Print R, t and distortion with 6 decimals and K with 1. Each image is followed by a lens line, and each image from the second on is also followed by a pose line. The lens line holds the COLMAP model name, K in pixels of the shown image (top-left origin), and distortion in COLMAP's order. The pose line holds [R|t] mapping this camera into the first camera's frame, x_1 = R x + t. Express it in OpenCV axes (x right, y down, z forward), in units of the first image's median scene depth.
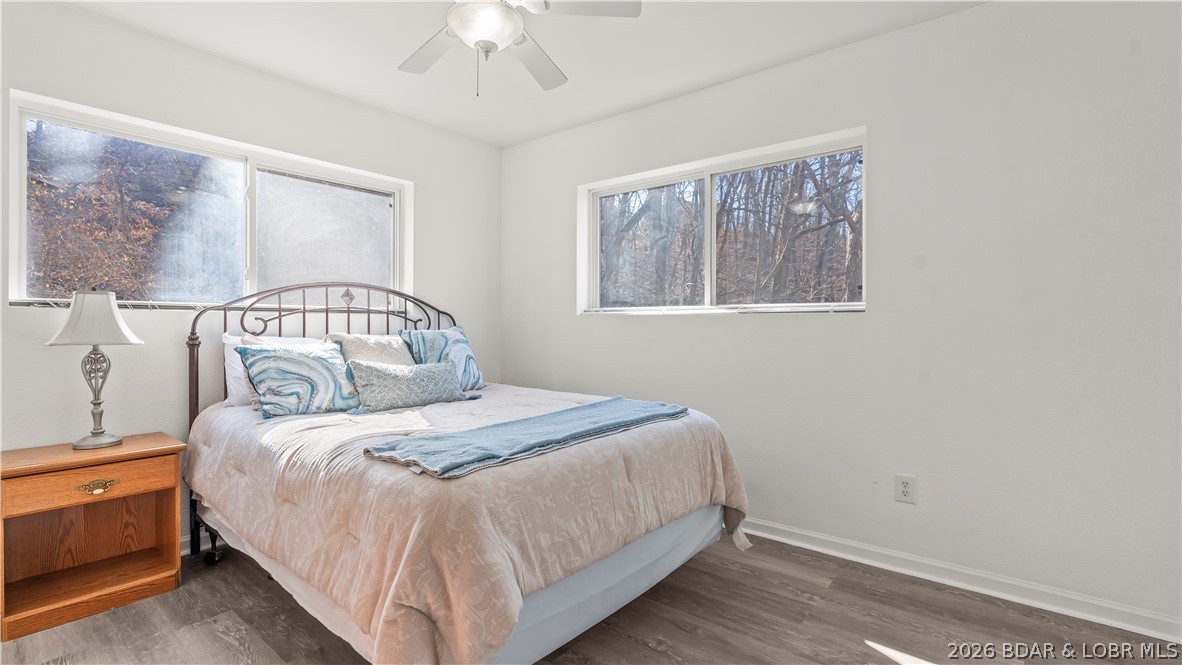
lens RADIAL K [[537.4, 0, 596.0], [0, 537.4, 332.1], [0, 0, 1]] dist [-0.006591, 0.001083]
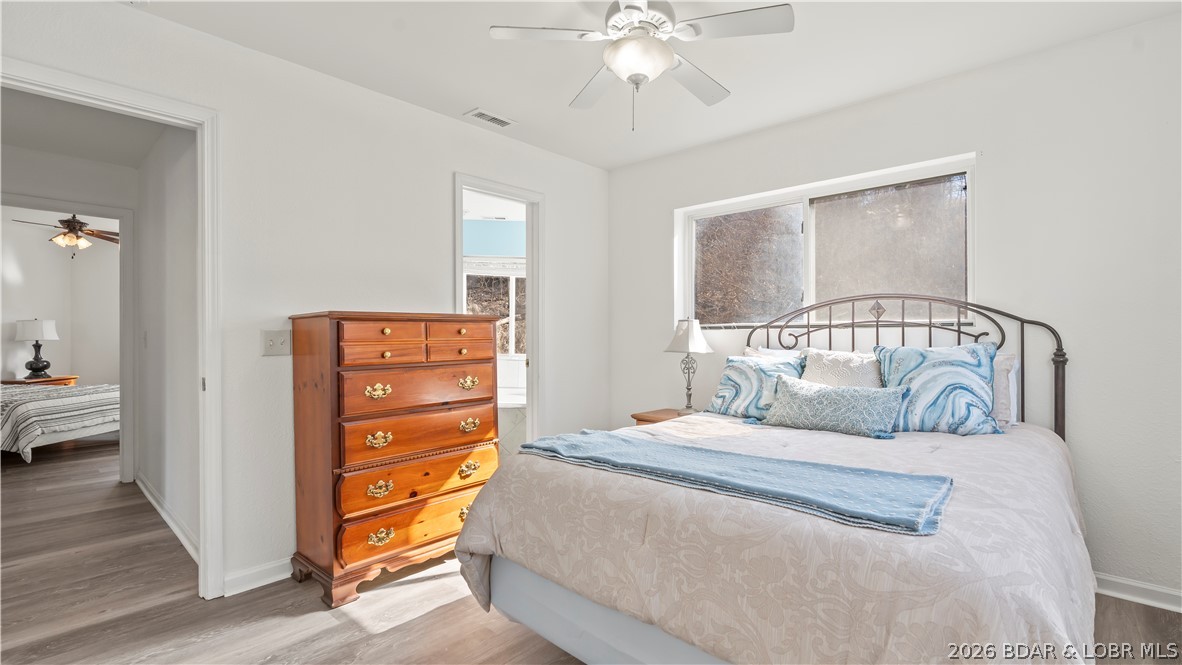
lens RADIAL K [[537.4, 0, 596.0], [0, 537.4, 332.1], [0, 0, 1]] dist [-0.006591, 0.001083]
pose [[-0.056981, -0.013732, -0.998281, 0.555761], [-0.013706, 0.999822, -0.012971, -0.009839], [0.998281, 0.012943, -0.057159, 0.643548]]
